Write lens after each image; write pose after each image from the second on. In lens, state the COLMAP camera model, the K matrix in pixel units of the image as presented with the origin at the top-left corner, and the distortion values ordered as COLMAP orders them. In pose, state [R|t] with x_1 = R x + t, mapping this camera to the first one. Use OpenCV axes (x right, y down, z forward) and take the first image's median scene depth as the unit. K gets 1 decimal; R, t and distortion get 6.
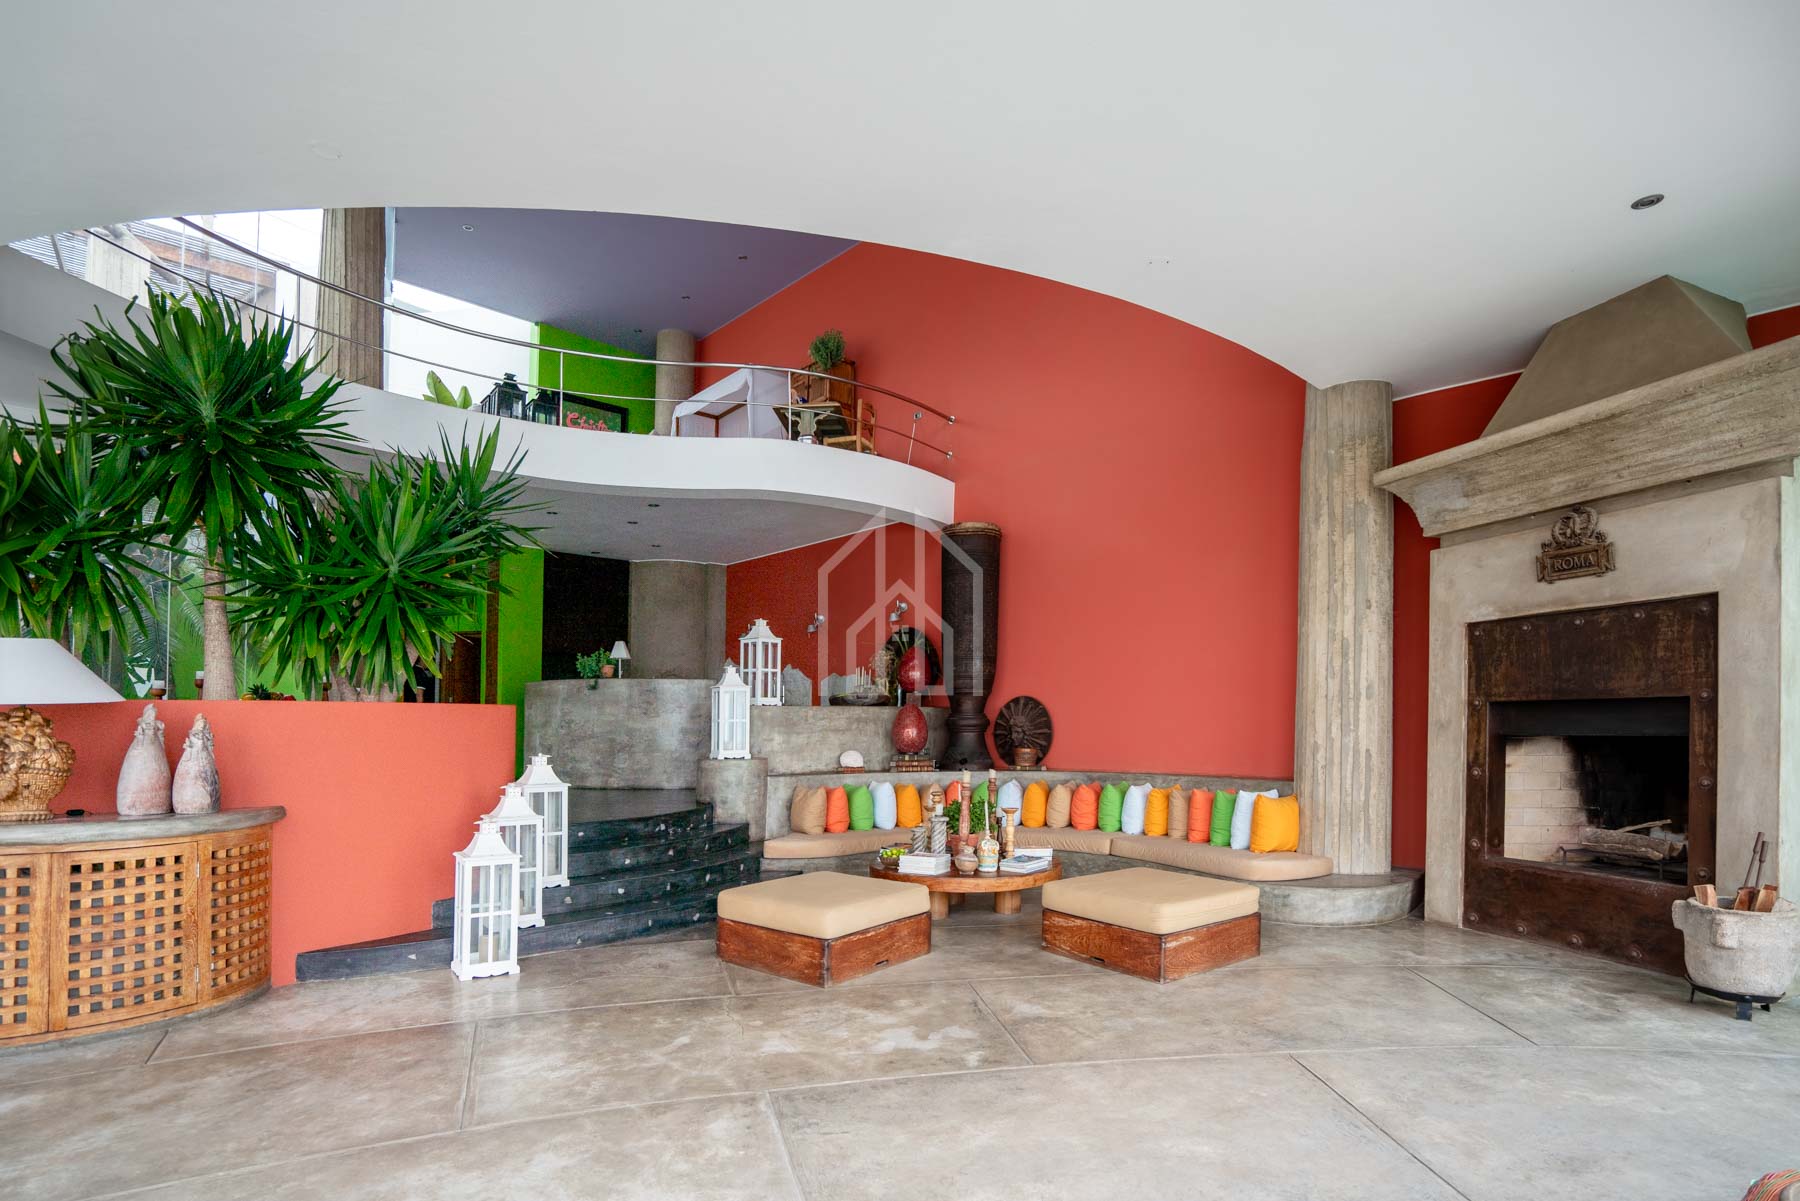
lens RADIAL K [[885.9, 0, 909.5], [0, 885.9, 705.2], [0, 0, 1]] dist [-0.043438, 0.009859]
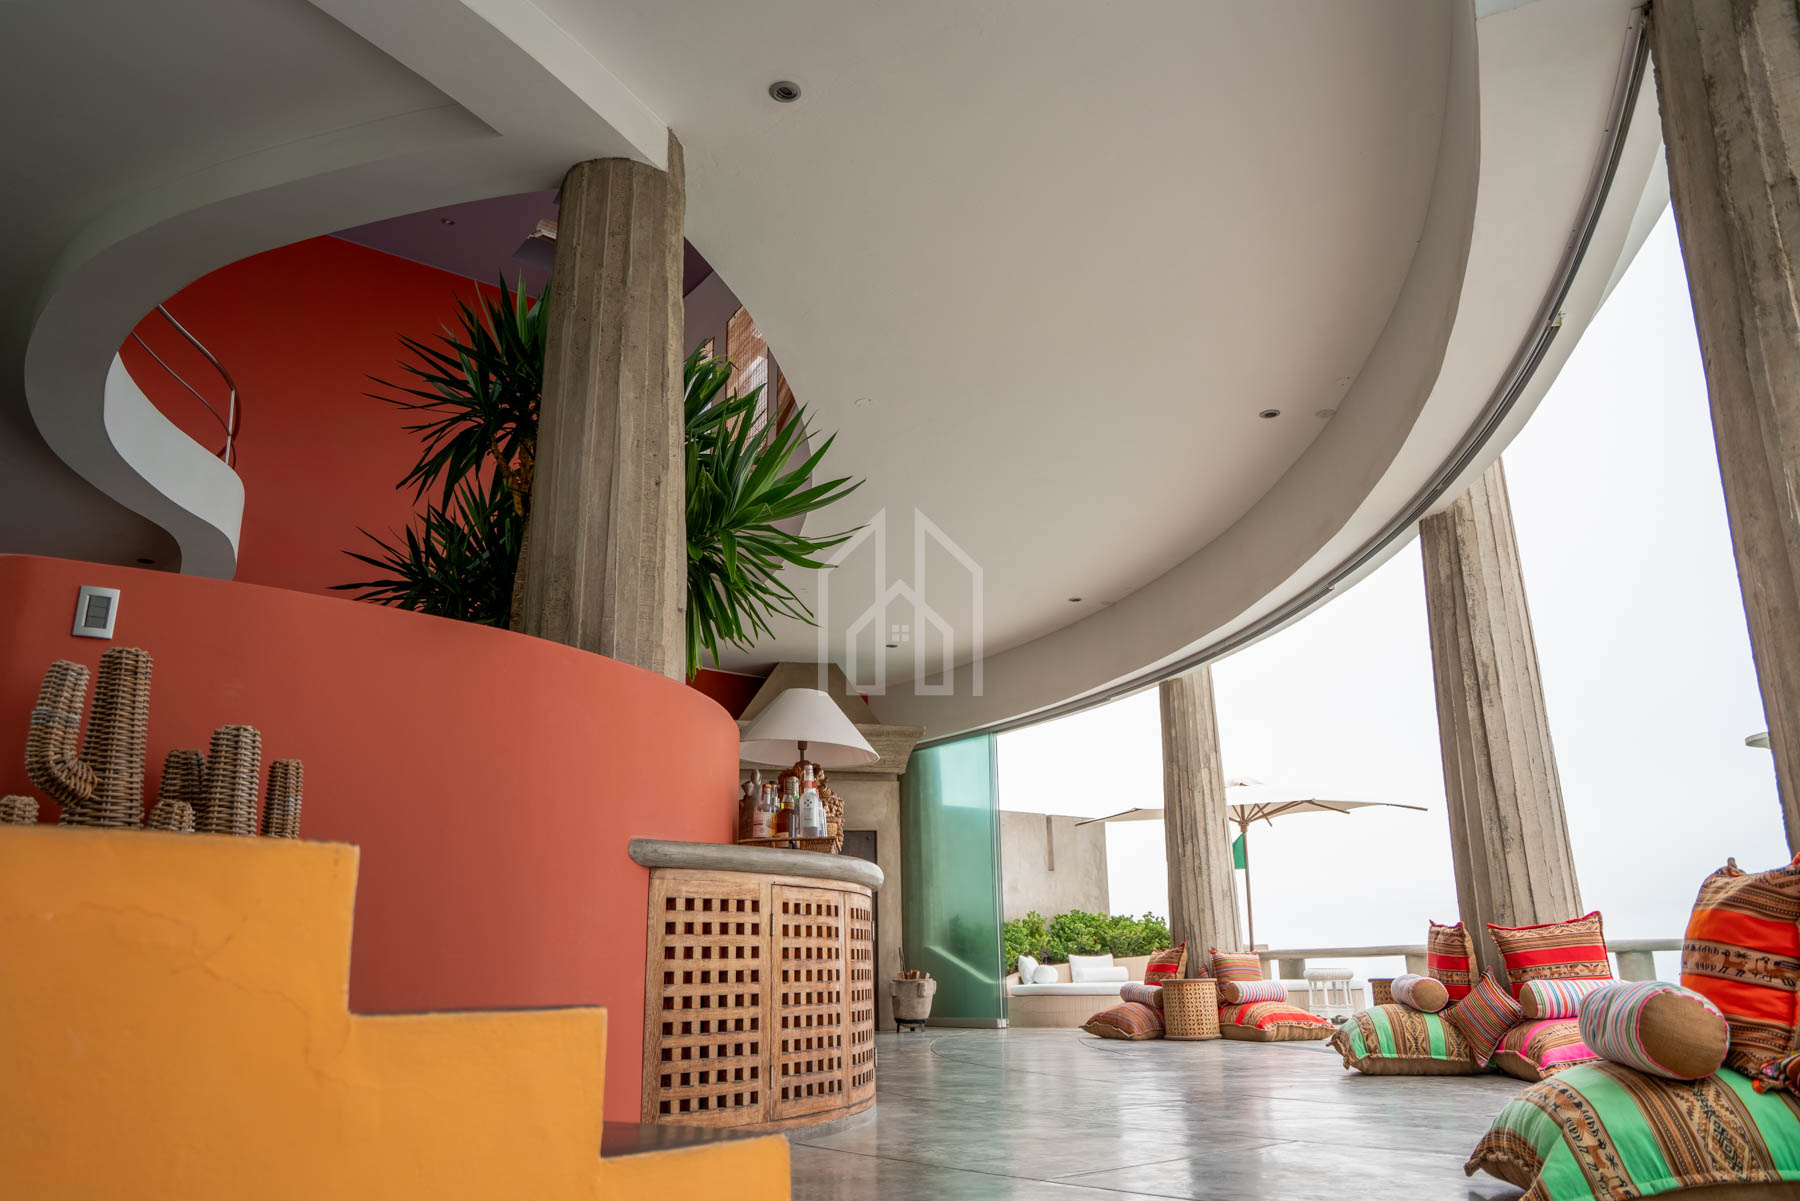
lens RADIAL K [[1310.0, 0, 896.9], [0, 1310.0, 596.6], [0, 0, 1]] dist [0.009220, 0.013292]
pose [[0.100746, 0.282697, 0.953904, -1.536089], [-0.007932, 0.958980, -0.283363, 0.152985], [-0.994881, 0.020981, 0.098856, 0.437677]]
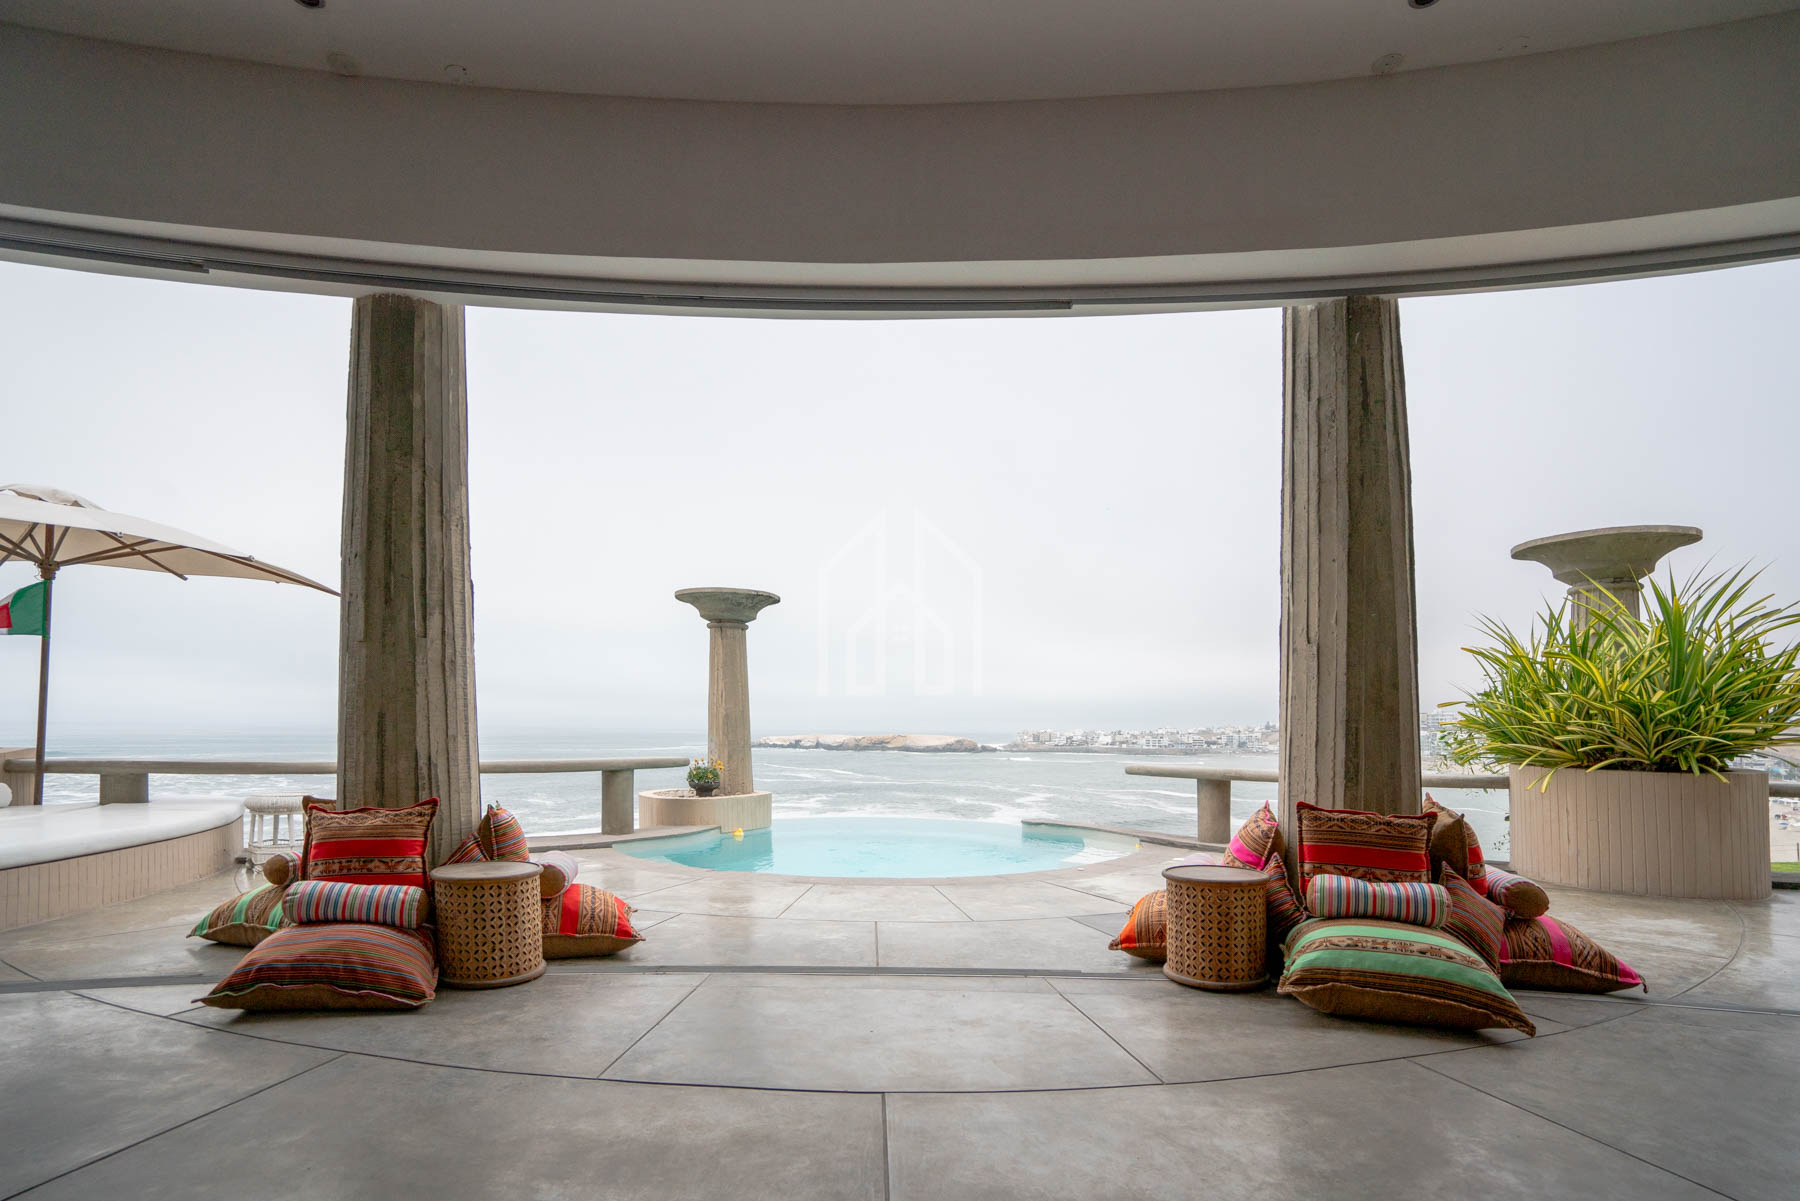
lens RADIAL K [[885.9, 0, 882.0], [0, 885.9, 729.5], [0, 0, 1]] dist [-0.043438, 0.009859]
pose [[-0.962206, -0.000676, 0.272321, -0.145785], [-0.006879, 0.999738, -0.021825, 0.058175], [-0.272235, -0.022873, -0.961959, 0.754943]]
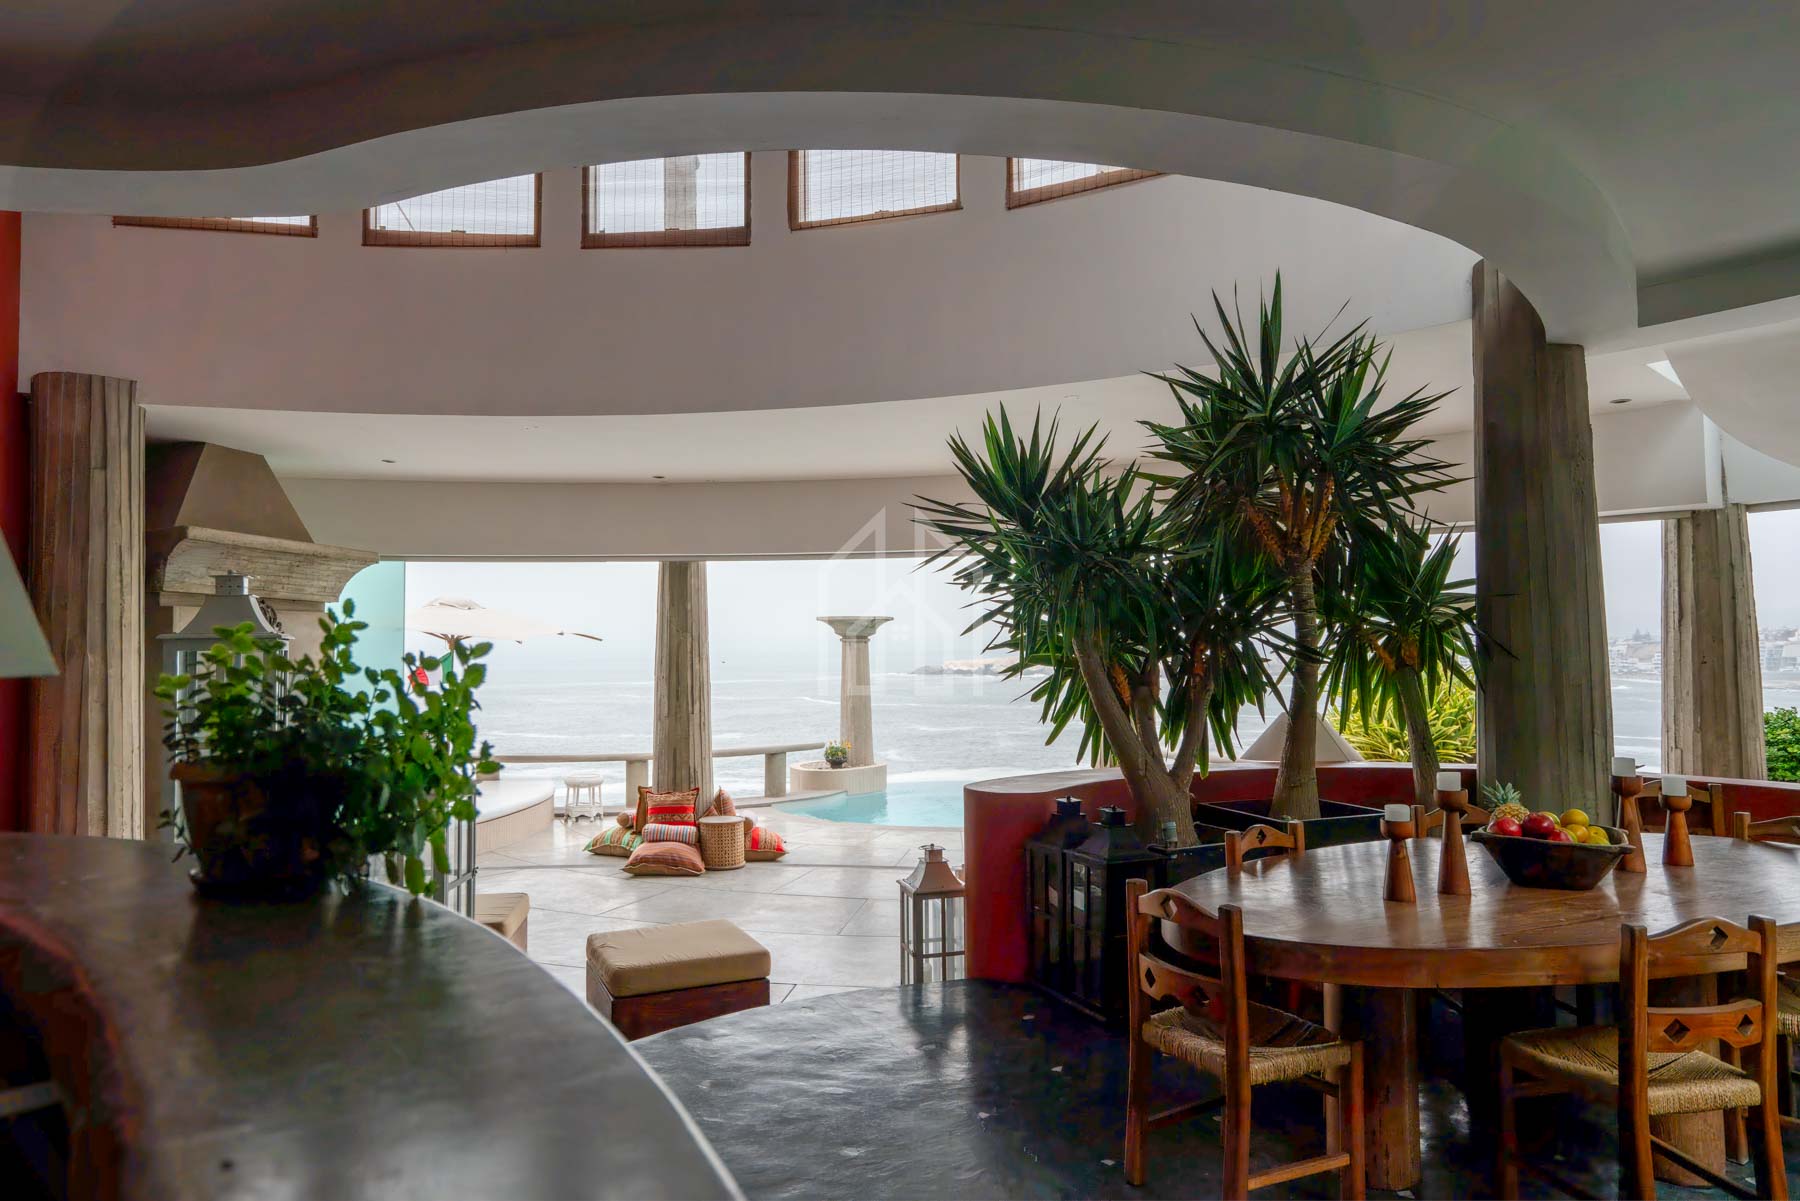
lens RADIAL K [[1104.7, 0, 891.3], [0, 1104.7, 597.4], [0, 0, 1]] dist [-0.018703, 0.025372]
pose [[-0.896895, 0.035024, 0.440854, -0.742360], [0.004546, 0.997537, -0.070001, -0.083843], [-0.442220, -0.060779, -0.894845, 1.713455]]
